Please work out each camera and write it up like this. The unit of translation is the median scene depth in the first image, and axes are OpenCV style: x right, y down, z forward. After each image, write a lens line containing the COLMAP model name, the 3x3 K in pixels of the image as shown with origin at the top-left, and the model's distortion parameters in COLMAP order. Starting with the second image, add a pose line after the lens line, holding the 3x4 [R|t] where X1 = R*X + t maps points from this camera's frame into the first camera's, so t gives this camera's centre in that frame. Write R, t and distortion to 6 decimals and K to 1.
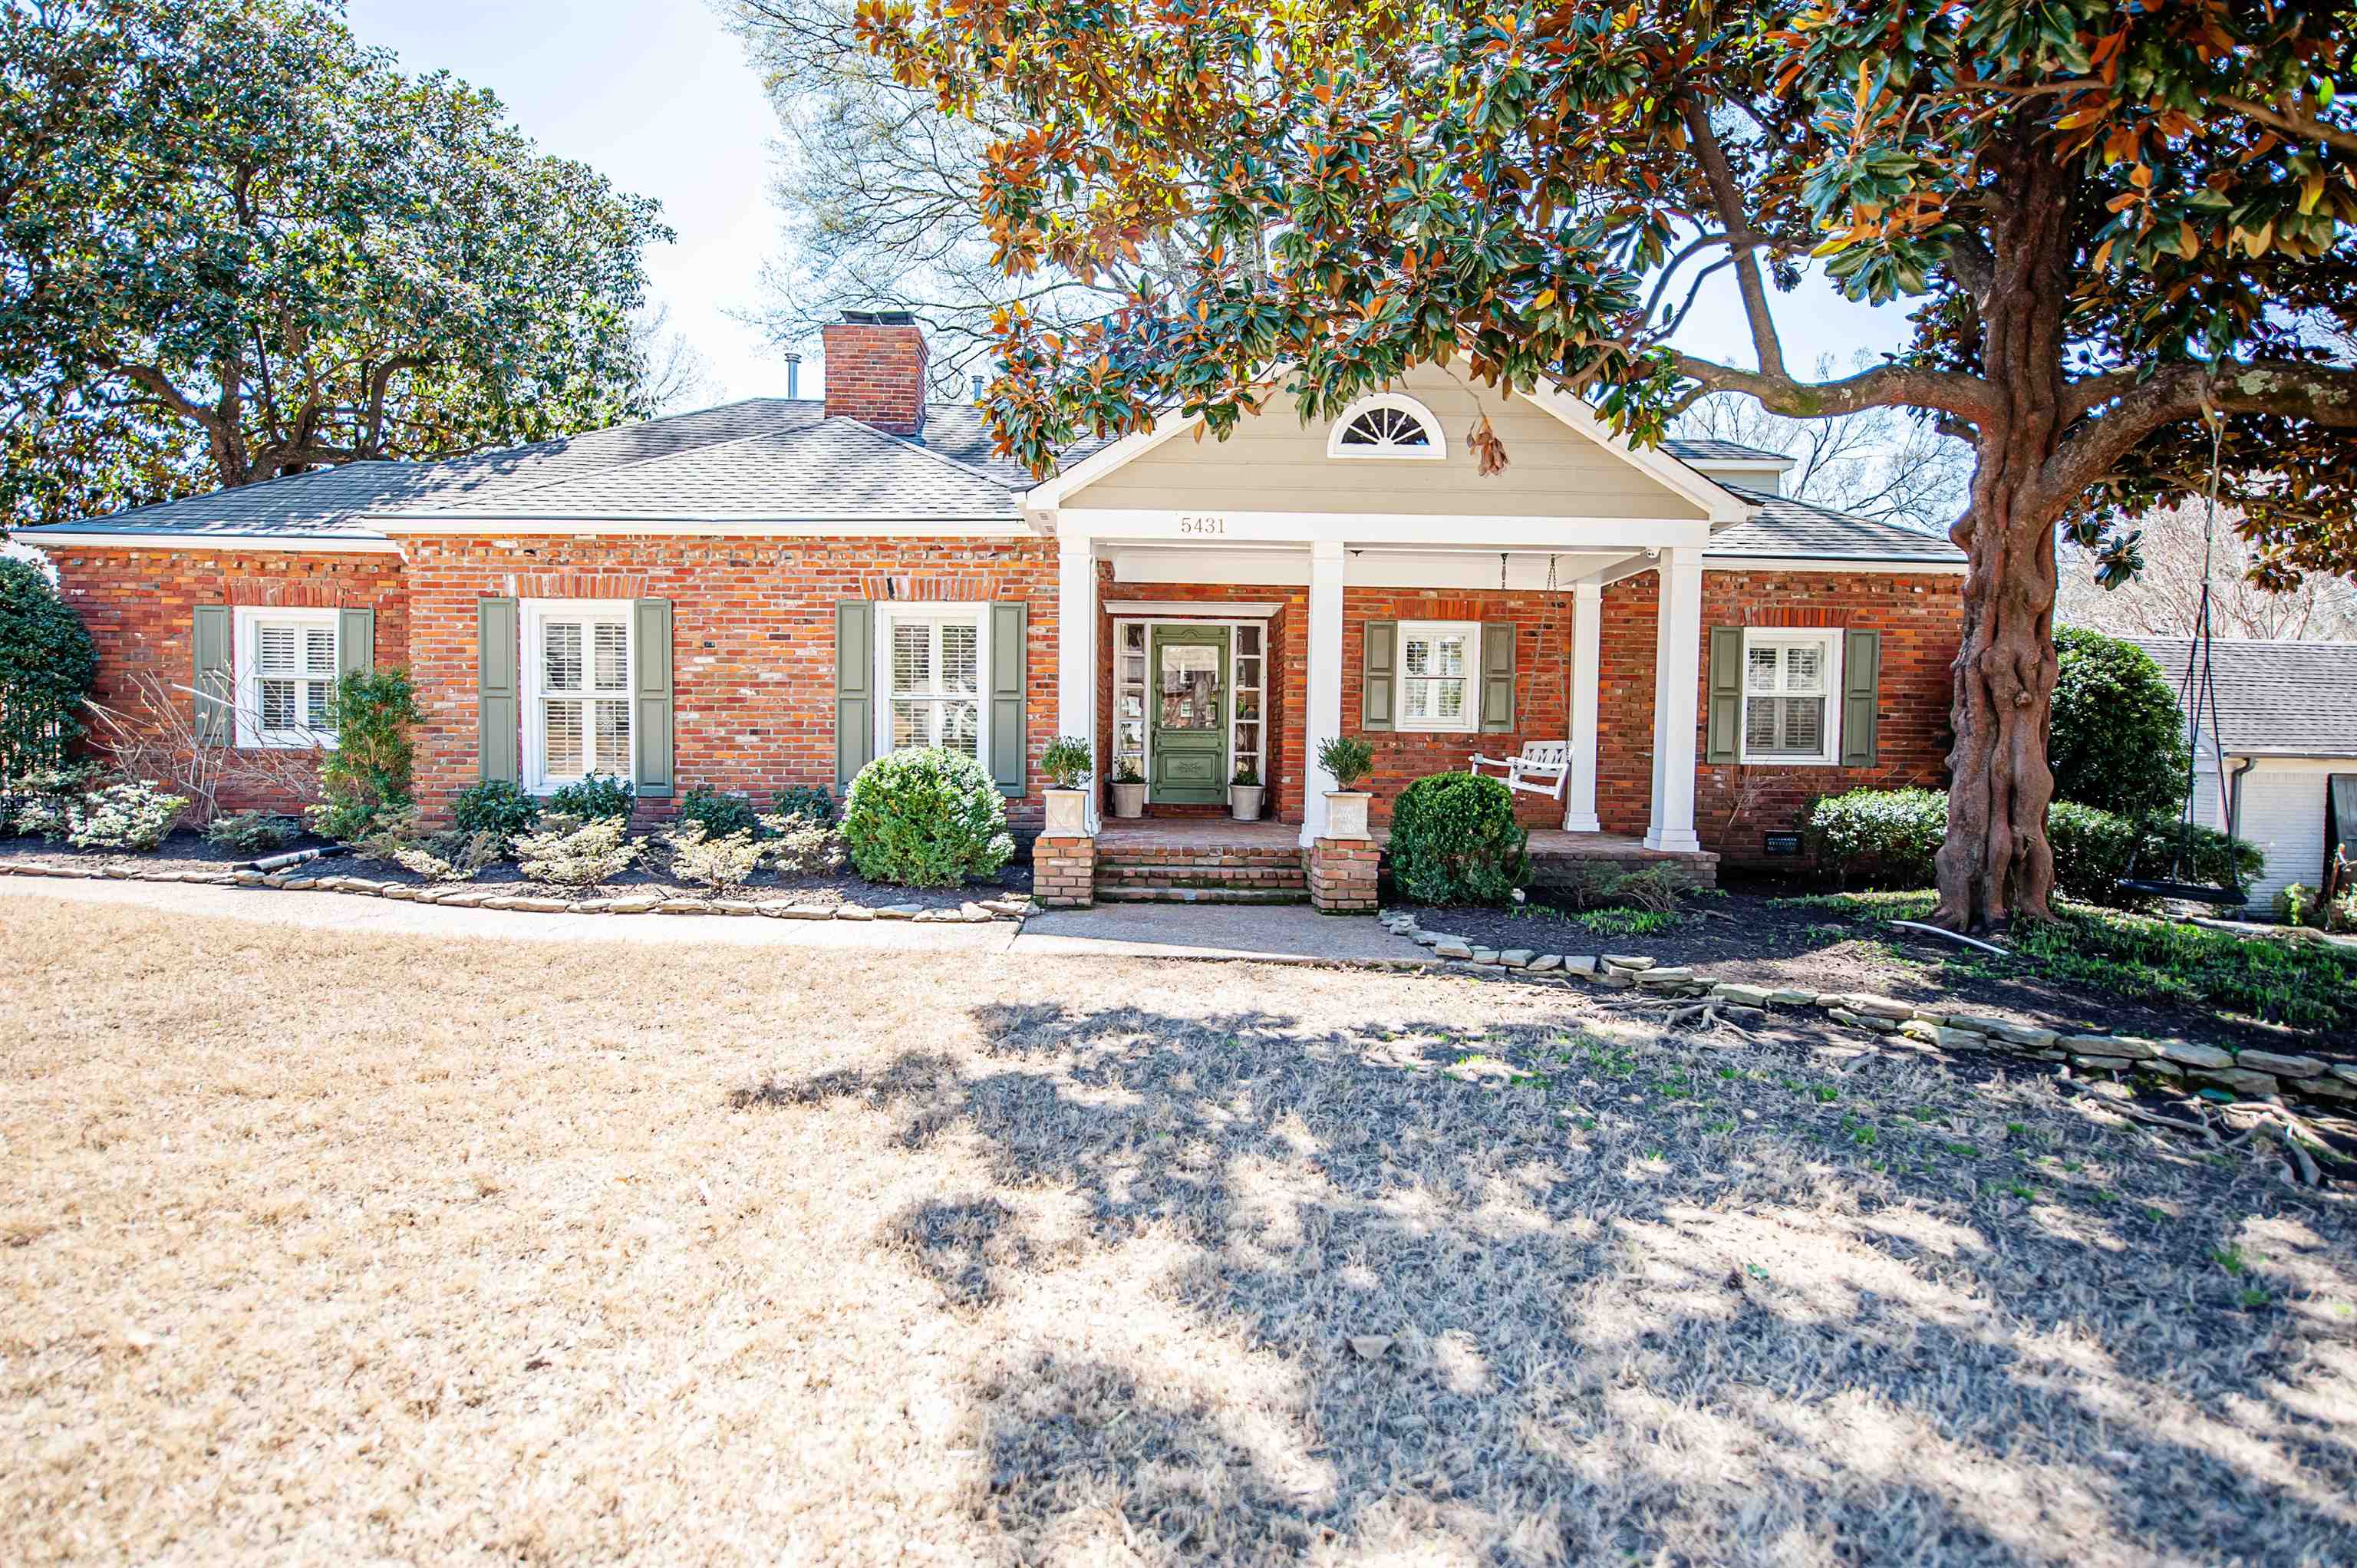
lens RADIAL K [[1289.5, 0, 1175.3], [0, 1289.5, 784.7], [0, 0, 1]] dist [-0.000023, -0.000001]
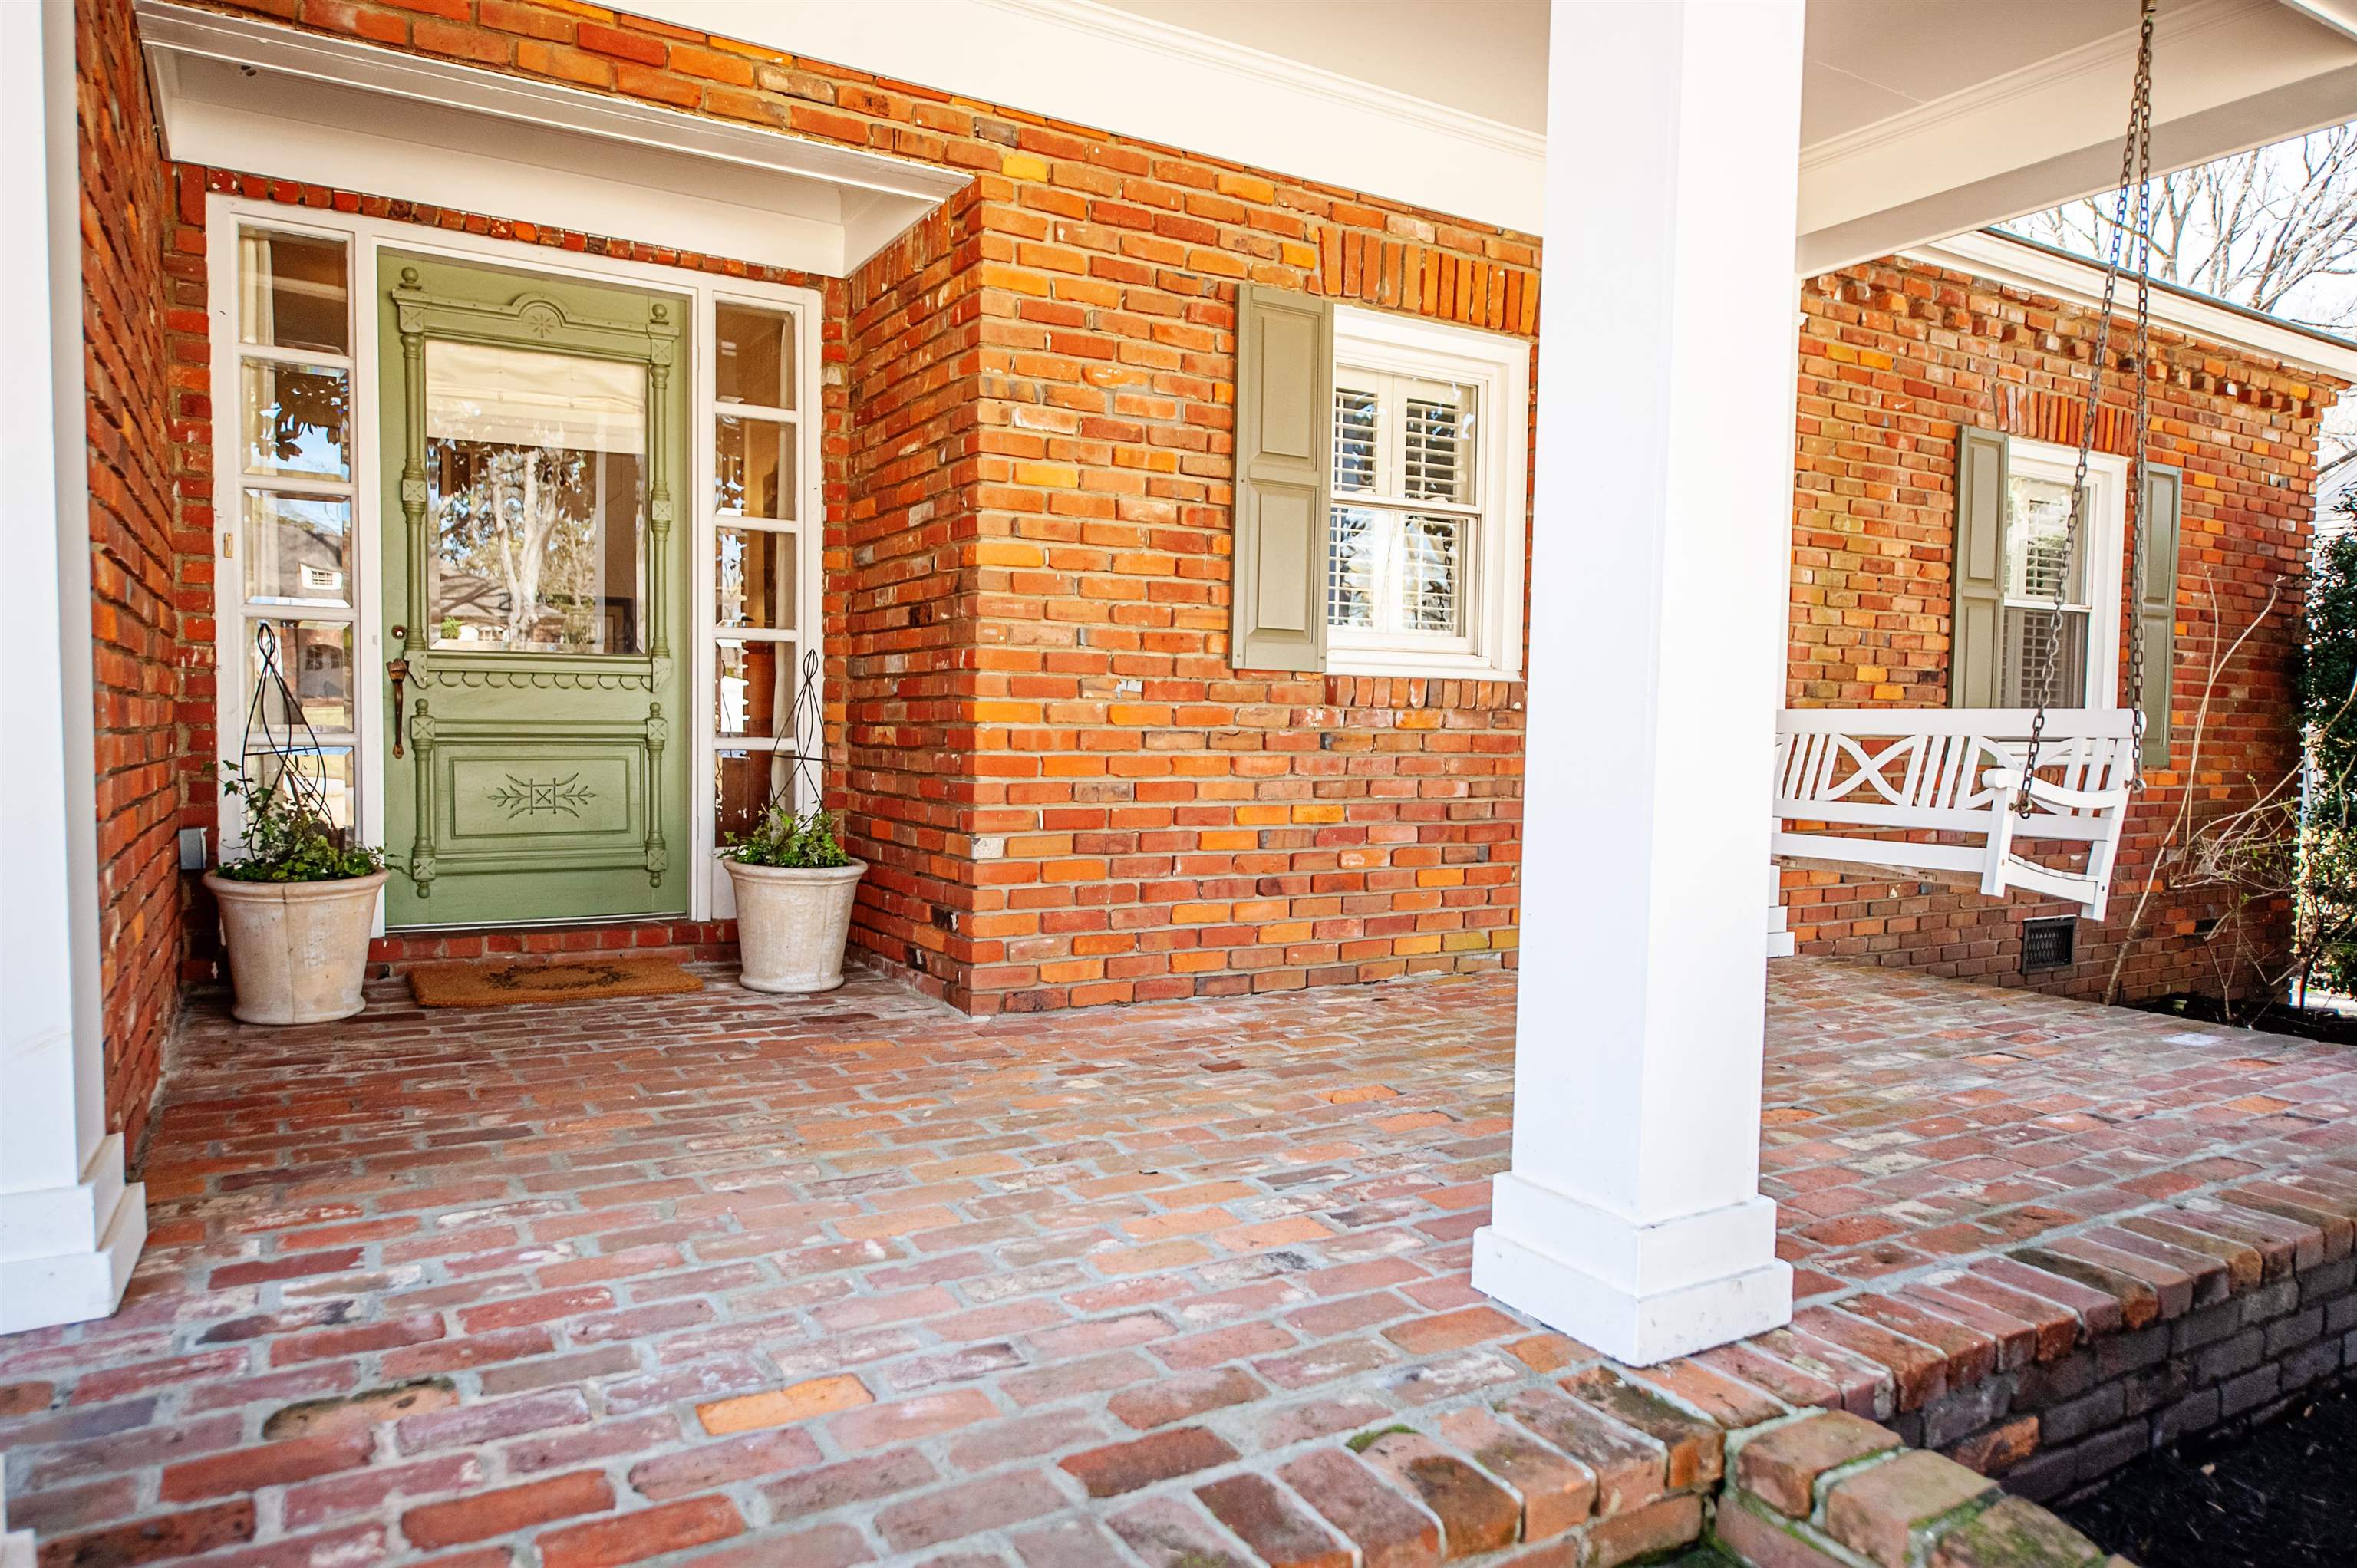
lens RADIAL K [[1506.0, 0, 1182.7], [0, 1506.0, 792.4], [0, 0, 1]] dist [0.006578, 0.001430]
pose [[0.870928, -0.023082, 0.490867, -0.029570], [0.007434, 0.999401, 0.033804, -0.023467], [-0.491354, -0.025791, 0.870578, 0.654766]]
